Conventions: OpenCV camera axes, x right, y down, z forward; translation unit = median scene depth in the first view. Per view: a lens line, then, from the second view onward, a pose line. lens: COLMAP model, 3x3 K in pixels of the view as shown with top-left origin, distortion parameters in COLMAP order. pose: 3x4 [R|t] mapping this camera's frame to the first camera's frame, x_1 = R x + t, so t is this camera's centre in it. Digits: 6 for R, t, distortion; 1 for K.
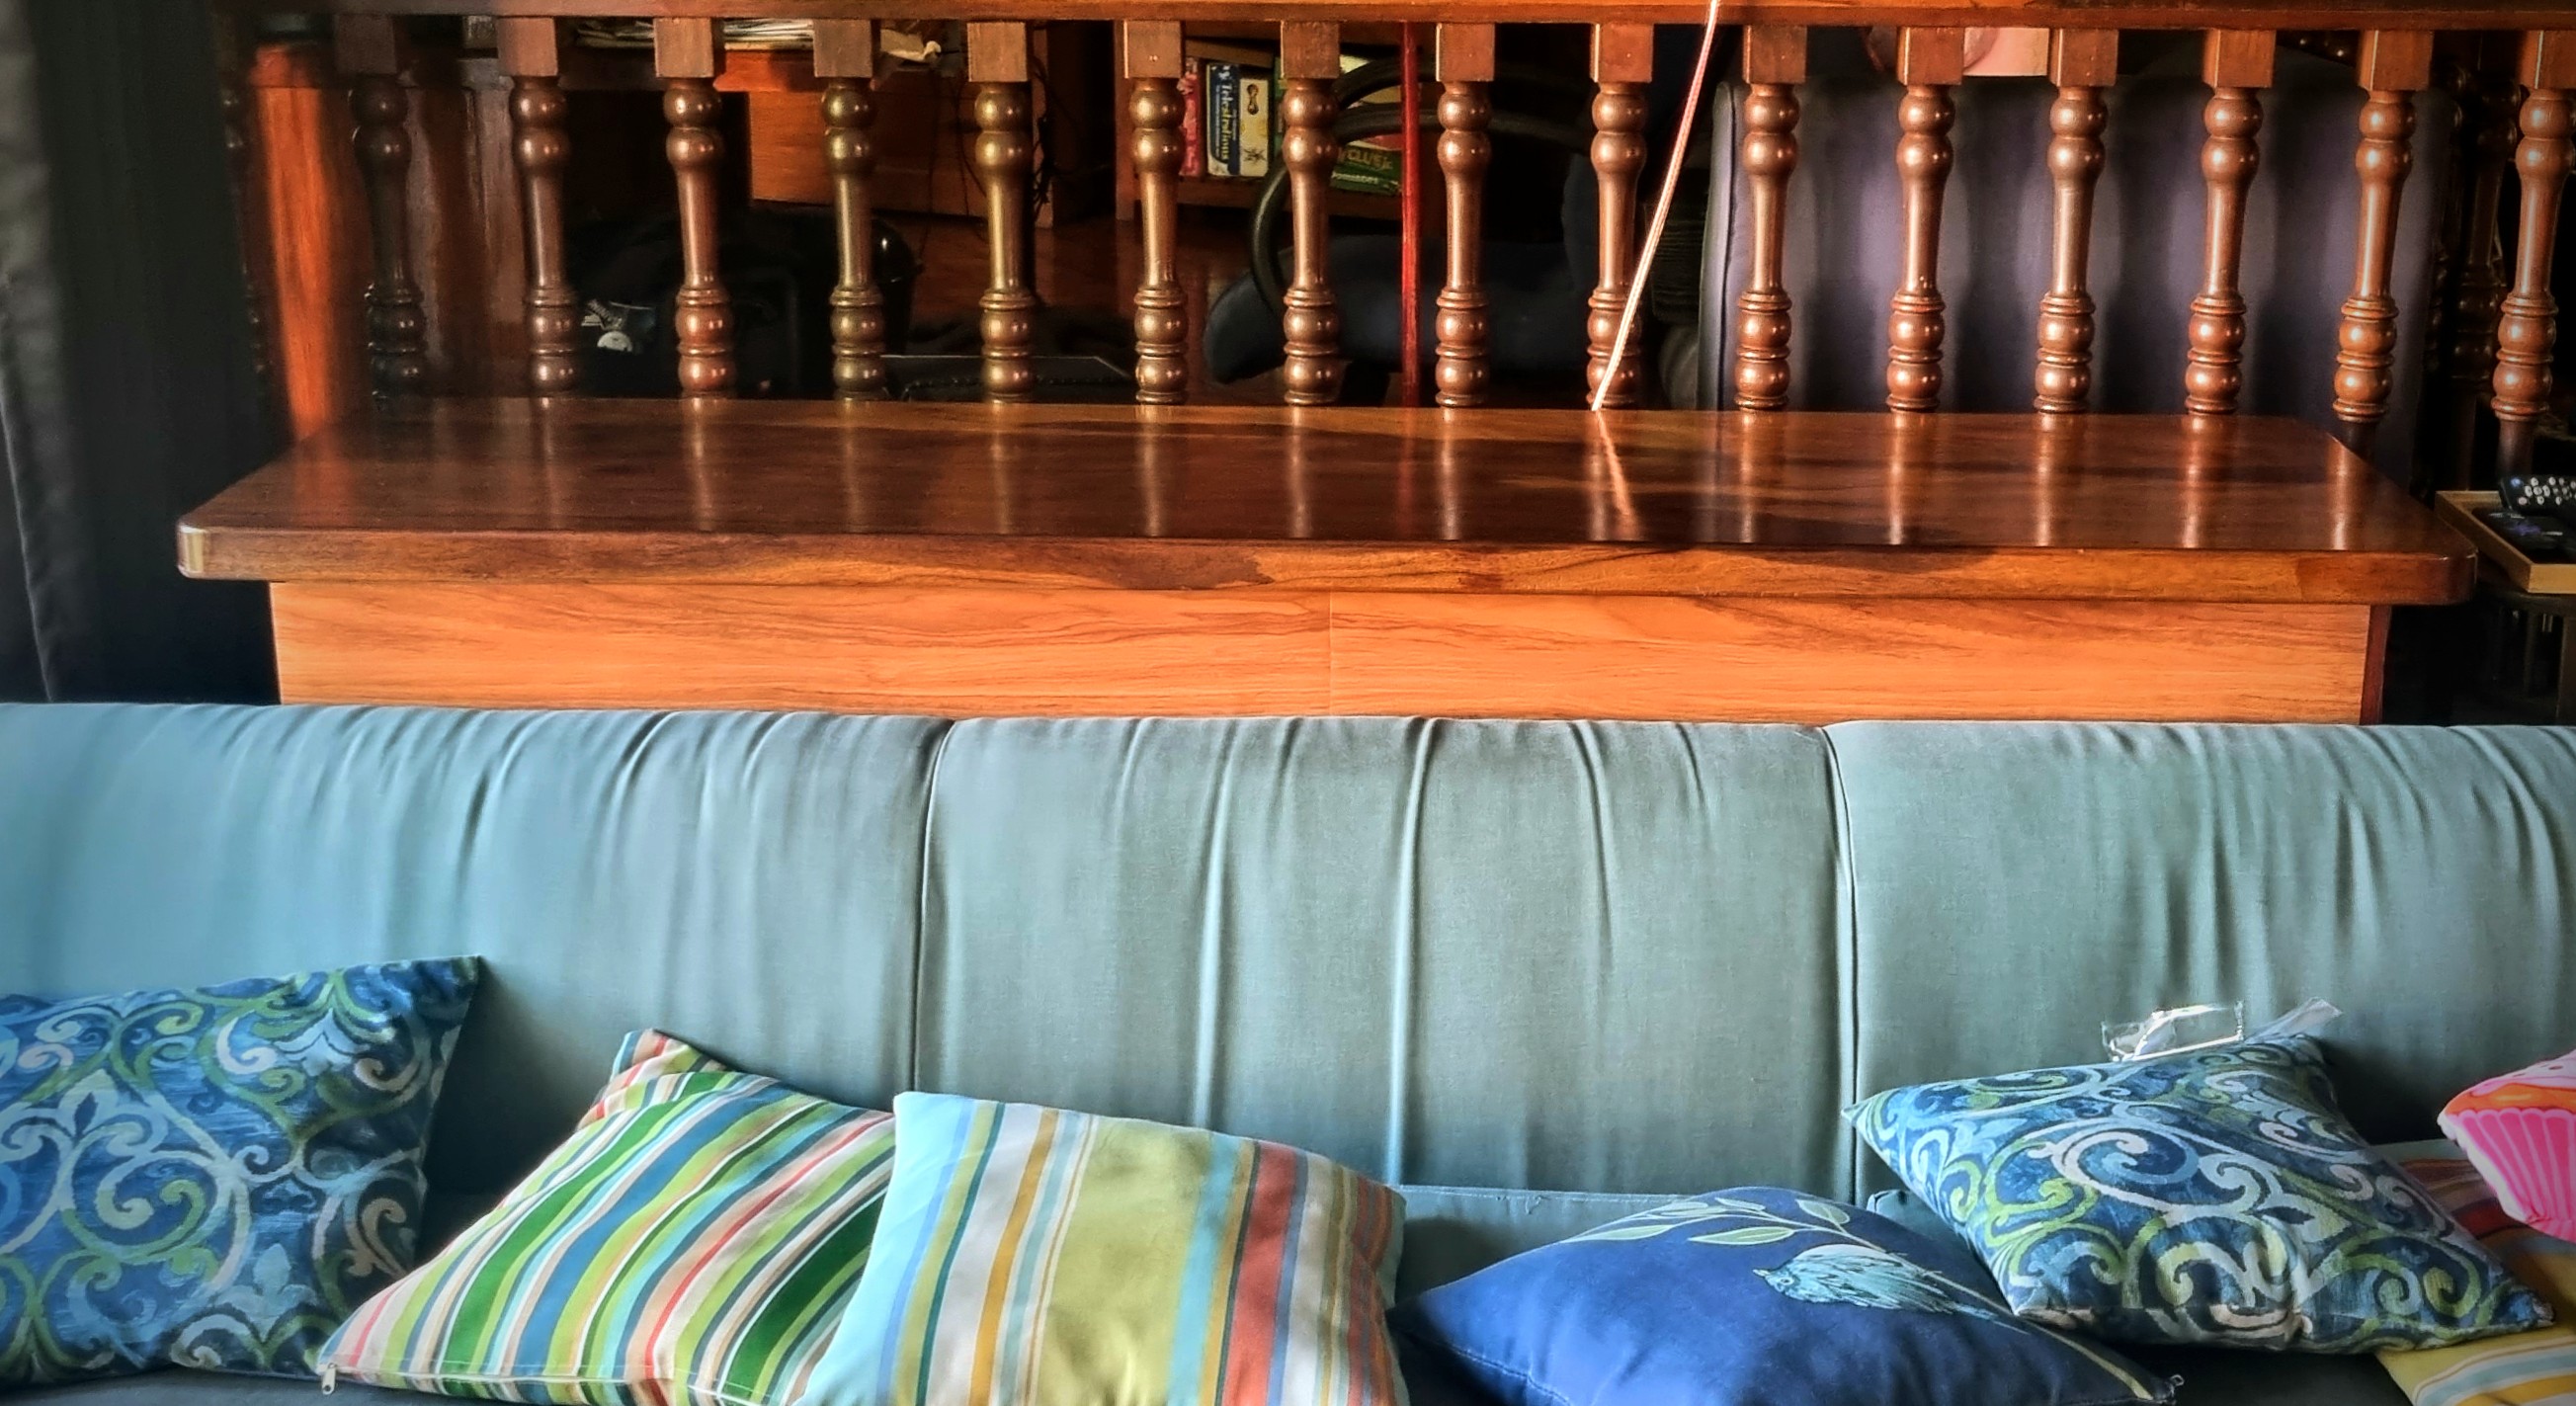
lens RADIAL K [[2283.4, 0, 1285.9], [0, 2283.4, 685.2], [0, 0, 1]] dist [0.021675, -0.005322]
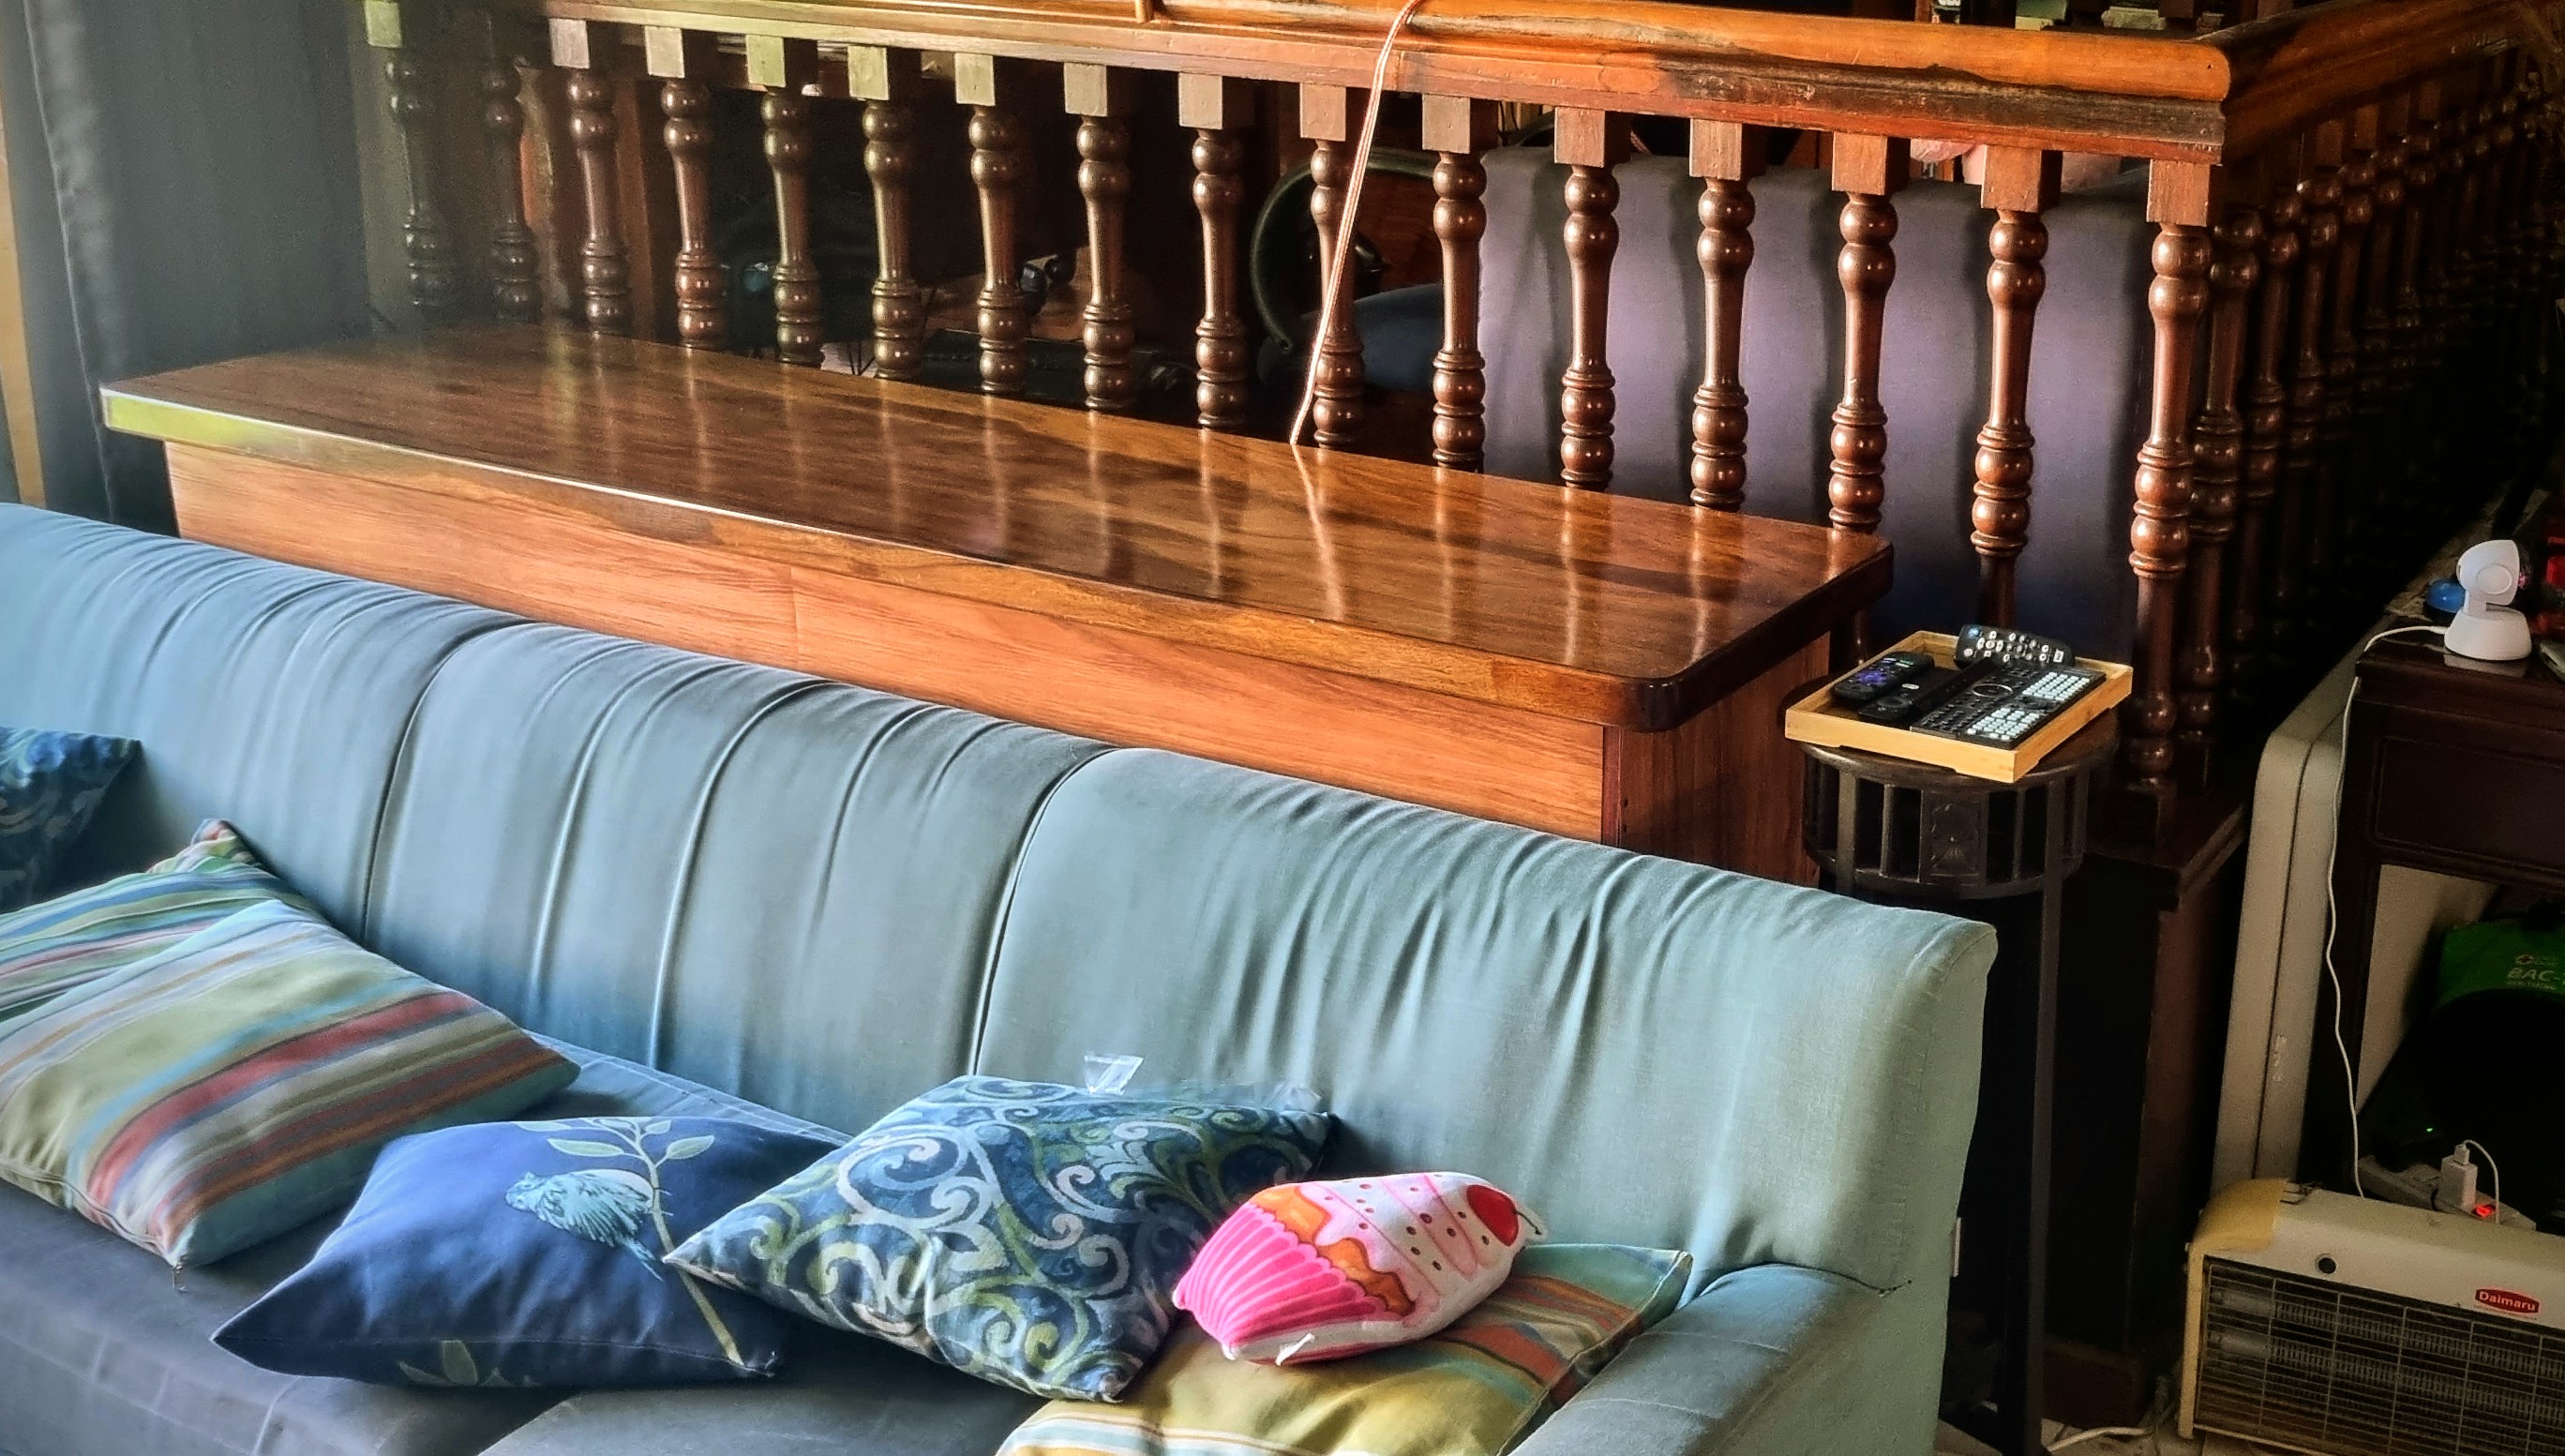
lens RADIAL K [[2014.2, 0, 1281.7], [0, 2014.2, 739.3], [0, 0, 1]] dist [-0.031923, 0.004967]
pose [[0.938489, 0.173733, -0.298422, 0.632048], [-0.162733, 0.984750, 0.061526, -0.061140], [0.304560, -0.009178, 0.952449, 0.128775]]
